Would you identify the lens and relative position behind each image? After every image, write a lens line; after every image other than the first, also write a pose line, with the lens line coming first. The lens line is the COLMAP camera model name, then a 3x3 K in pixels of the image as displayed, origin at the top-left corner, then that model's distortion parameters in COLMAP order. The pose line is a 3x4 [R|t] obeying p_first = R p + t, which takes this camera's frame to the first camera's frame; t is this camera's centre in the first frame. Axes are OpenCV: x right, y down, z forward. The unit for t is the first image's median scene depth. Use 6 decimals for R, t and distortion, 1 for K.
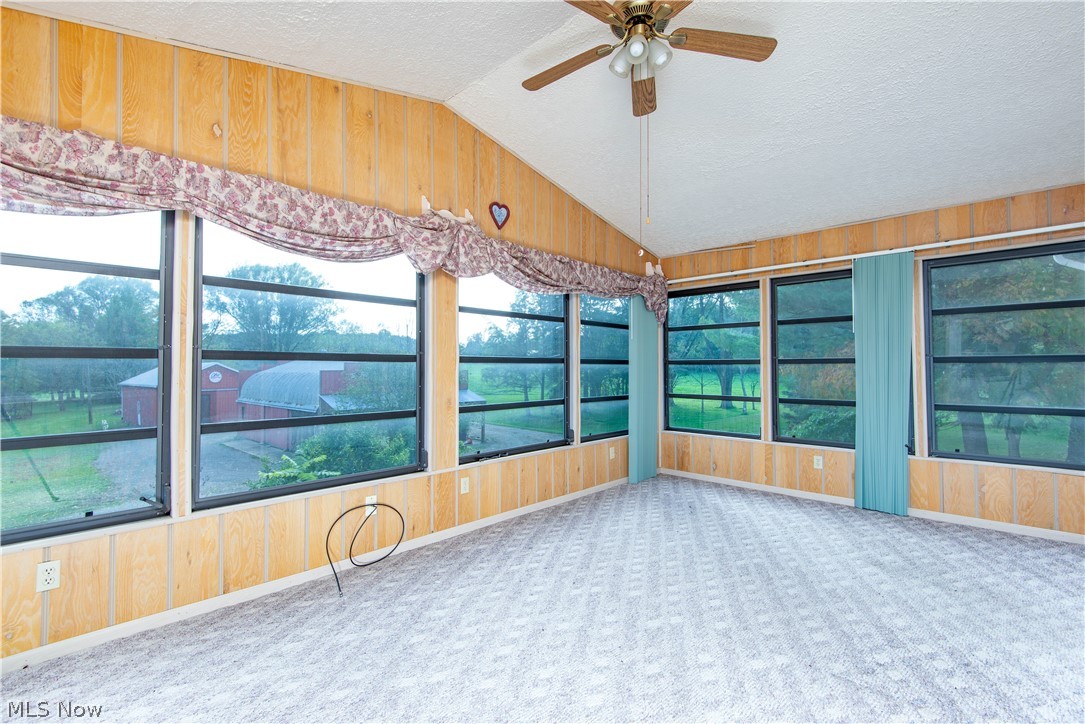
lens RADIAL K [[489.9, 0, 542.5], [0, 489.9, 362.0], [0, 0, 1]] dist [0.000063, -0.000041]
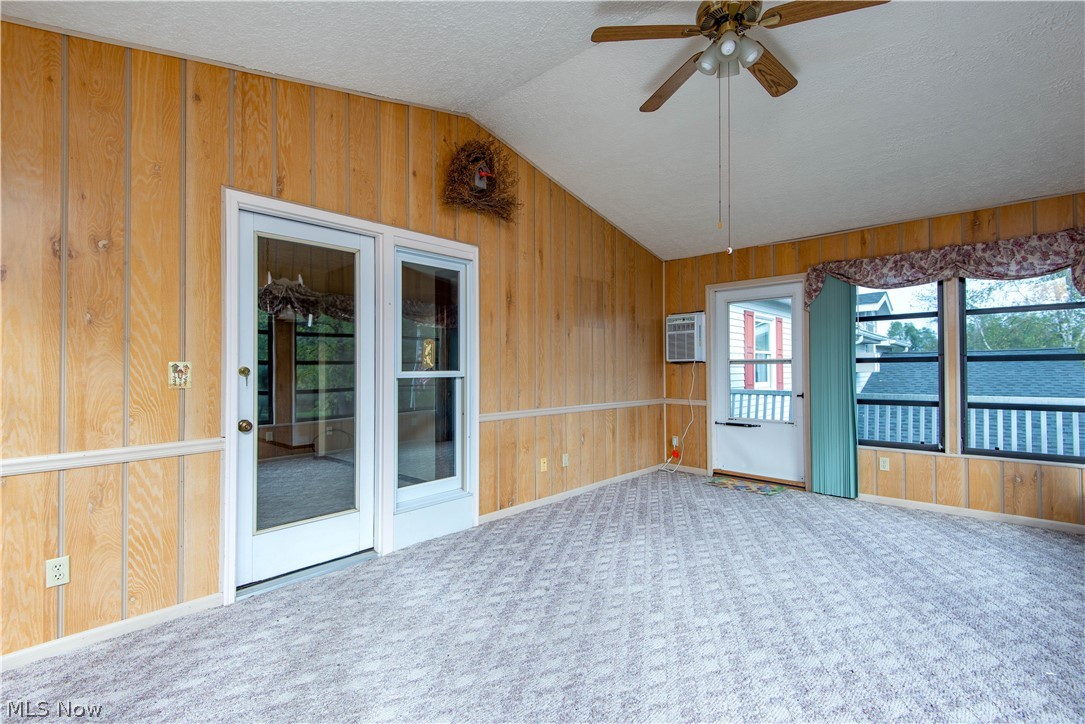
lens RADIAL K [[489.9, 0, 542.5], [0, 489.9, 362.0], [0, 0, 1]] dist [0.000063, -0.000041]
pose [[-0.999923, 0.007252, -0.010034, 0.599235], [0.007522, 0.999604, -0.027120, 0.024816], [0.009833, -0.027193, -0.999582, 1.995306]]
